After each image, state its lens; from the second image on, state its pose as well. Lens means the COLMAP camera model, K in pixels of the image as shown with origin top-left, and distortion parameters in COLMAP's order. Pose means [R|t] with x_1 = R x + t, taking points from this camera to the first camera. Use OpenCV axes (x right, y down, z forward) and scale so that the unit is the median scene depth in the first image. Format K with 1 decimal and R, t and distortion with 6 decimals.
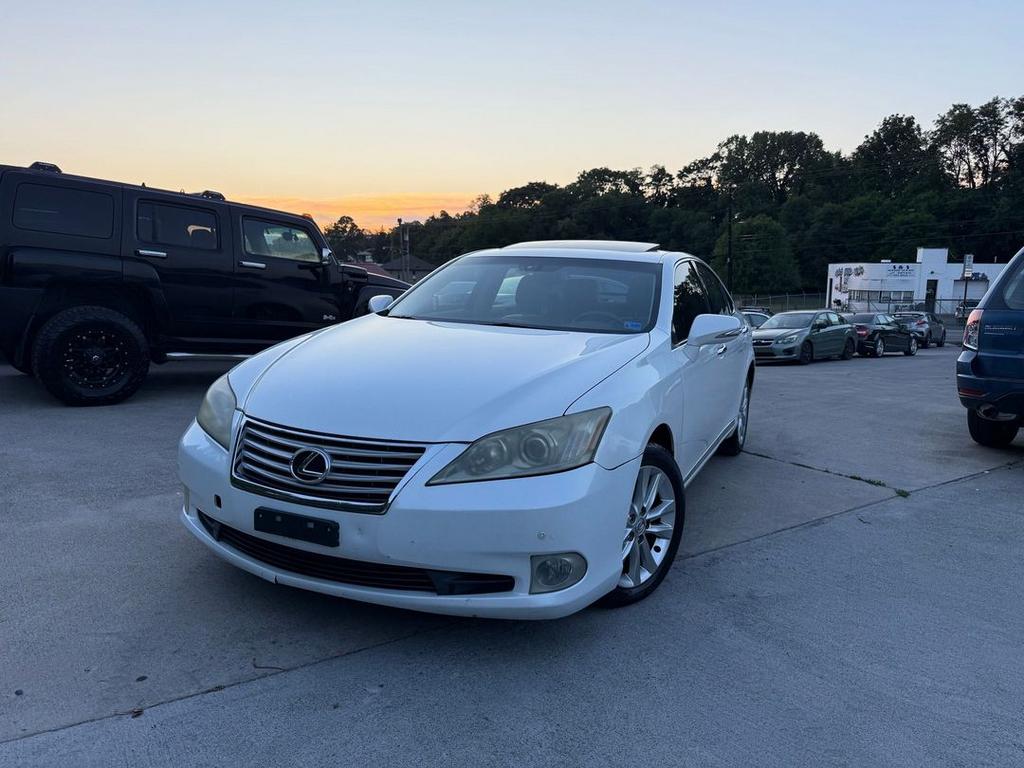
lens RADIAL K [[731.8, 0, 521.0], [0, 731.8, 385.3], [0, 0, 1]] dist [-0.003153, -0.004538]
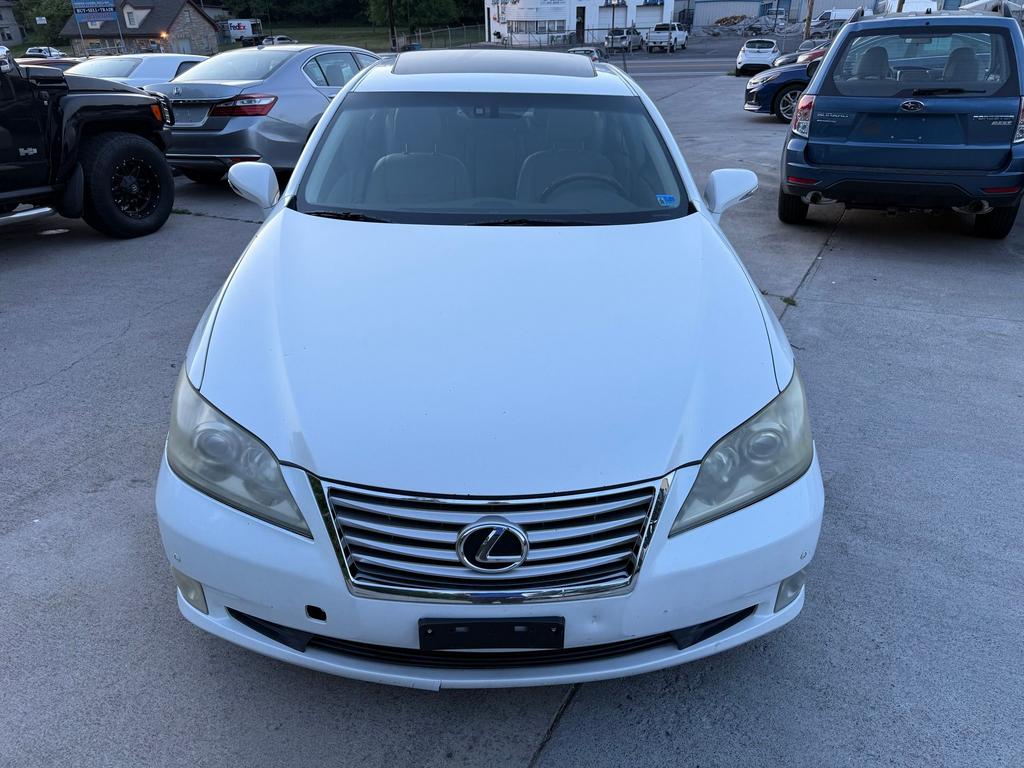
lens RADIAL K [[736.7, 0, 512.0], [0, 736.7, 384.0], [0, 0, 1]] dist [0.008883, -0.019850]
pose [[0.904256, -0.213049, 0.370042, -0.200439], [0.082895, 0.937732, 0.337323, -0.104984], [-0.418867, -0.274352, 0.865611, 0.182456]]
